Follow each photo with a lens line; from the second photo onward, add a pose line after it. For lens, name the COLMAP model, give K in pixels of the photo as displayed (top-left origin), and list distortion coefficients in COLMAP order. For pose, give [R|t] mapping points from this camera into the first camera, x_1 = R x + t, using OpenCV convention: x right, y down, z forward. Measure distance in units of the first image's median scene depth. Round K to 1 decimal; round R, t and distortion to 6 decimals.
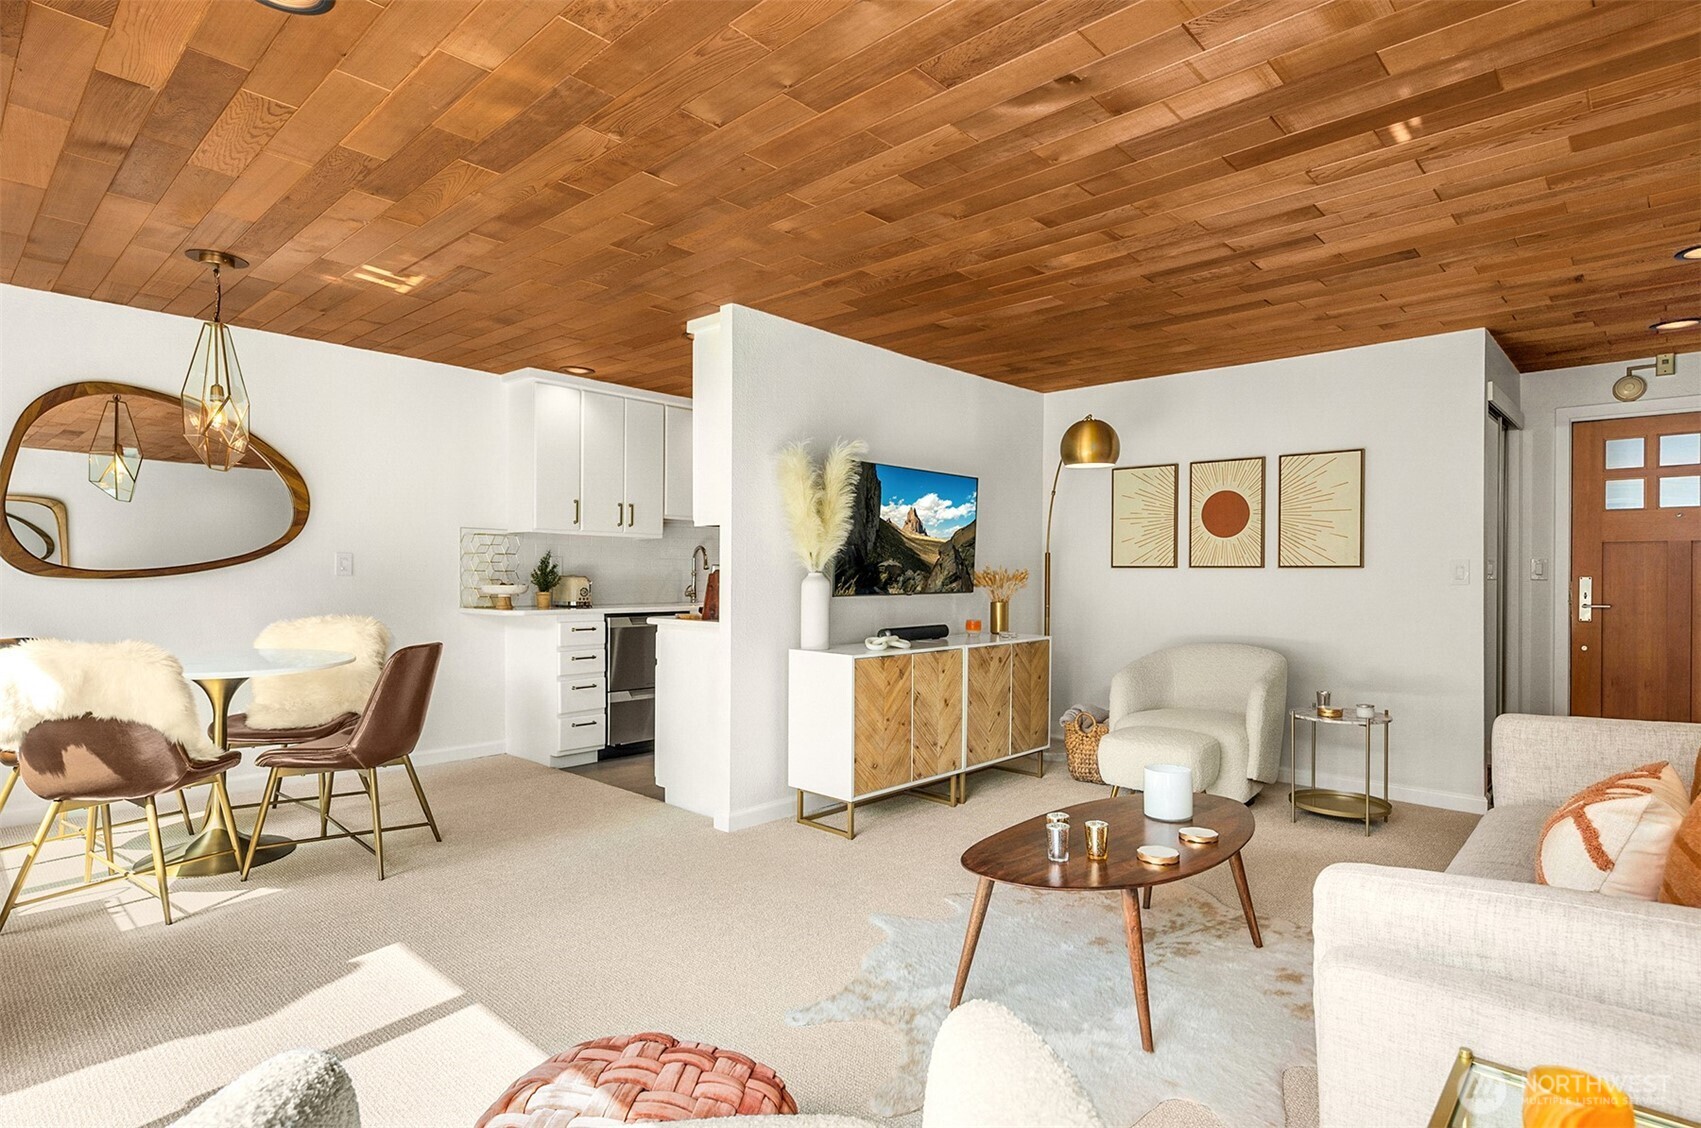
lens RADIAL K [[874.6, 0, 853.6], [0, 874.6, 578.7], [0, 0, 1]] dist [0.000298, -0.000568]
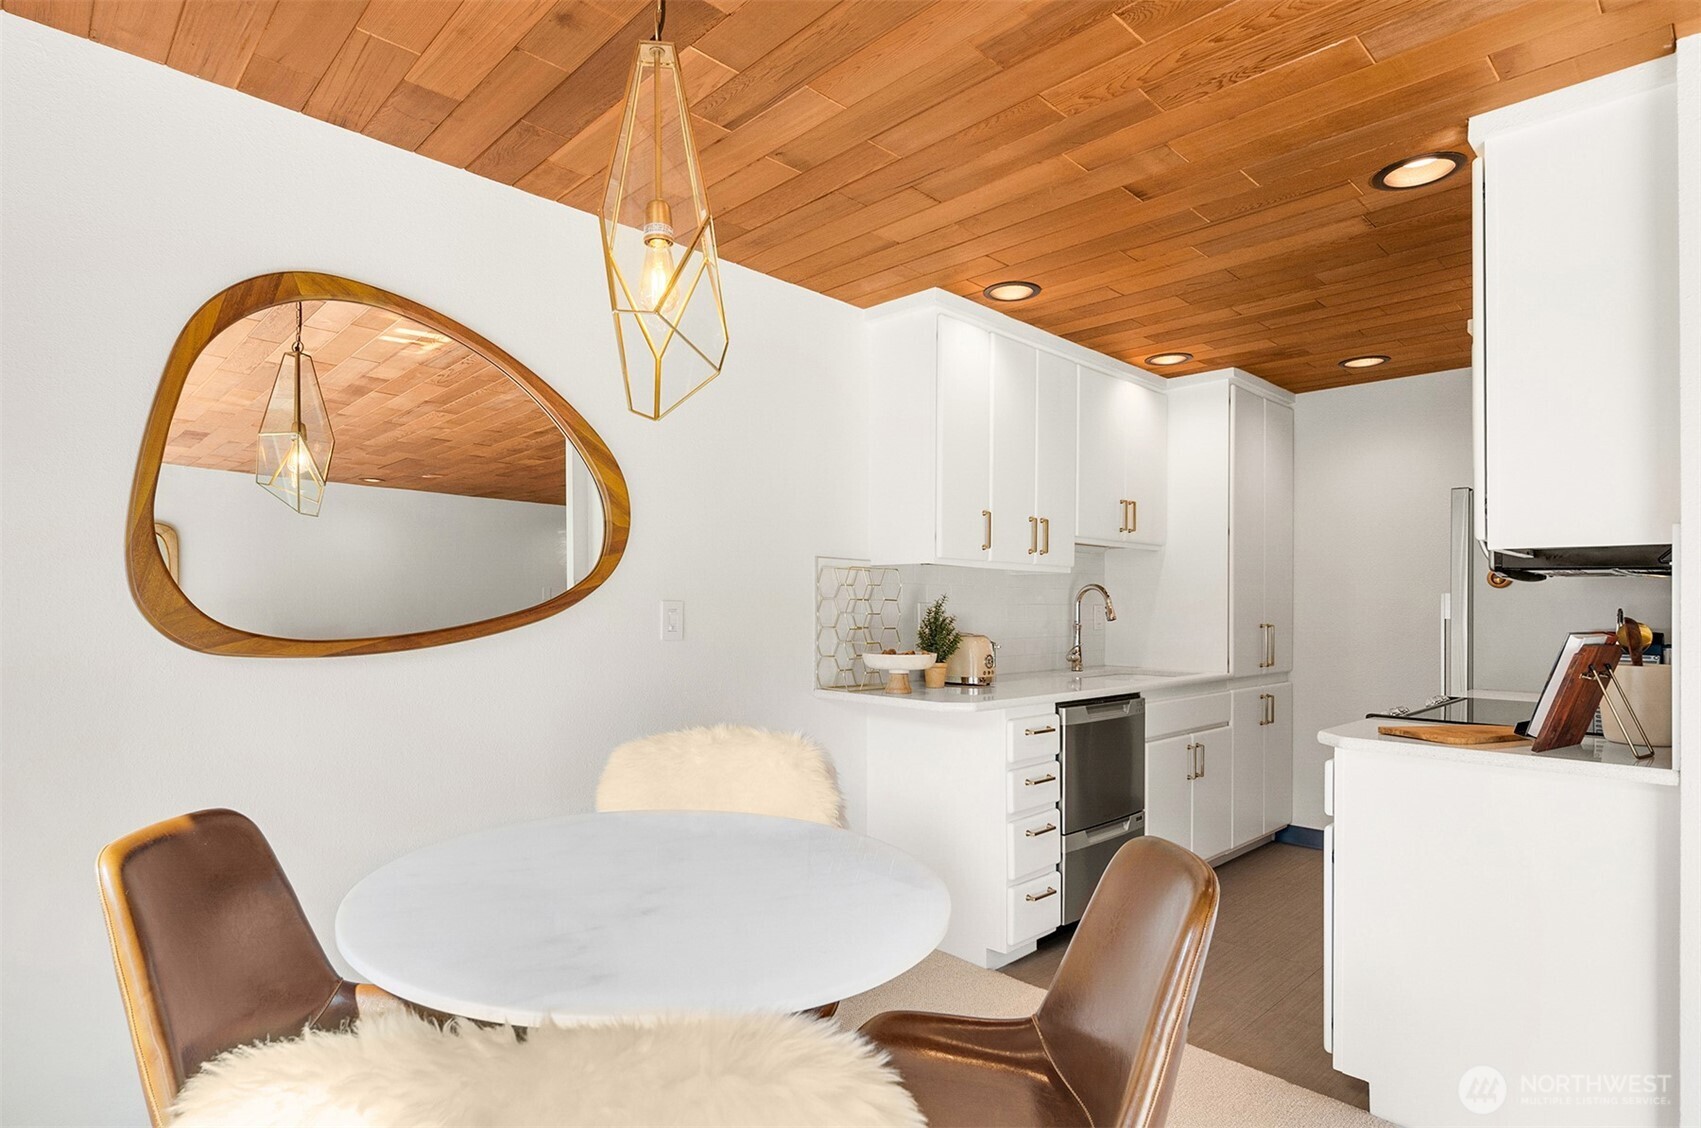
lens RADIAL K [[878.3, 0, 789.6], [0, 878.3, 597.3], [0, 0, 1]] dist [0.000138, -0.000547]
pose [[0.995374, -0.000970, -0.096067, -0.406789], [-0.000475, 0.999887, -0.015012, -0.021324], [0.096071, 0.014988, 0.995262, 0.390758]]
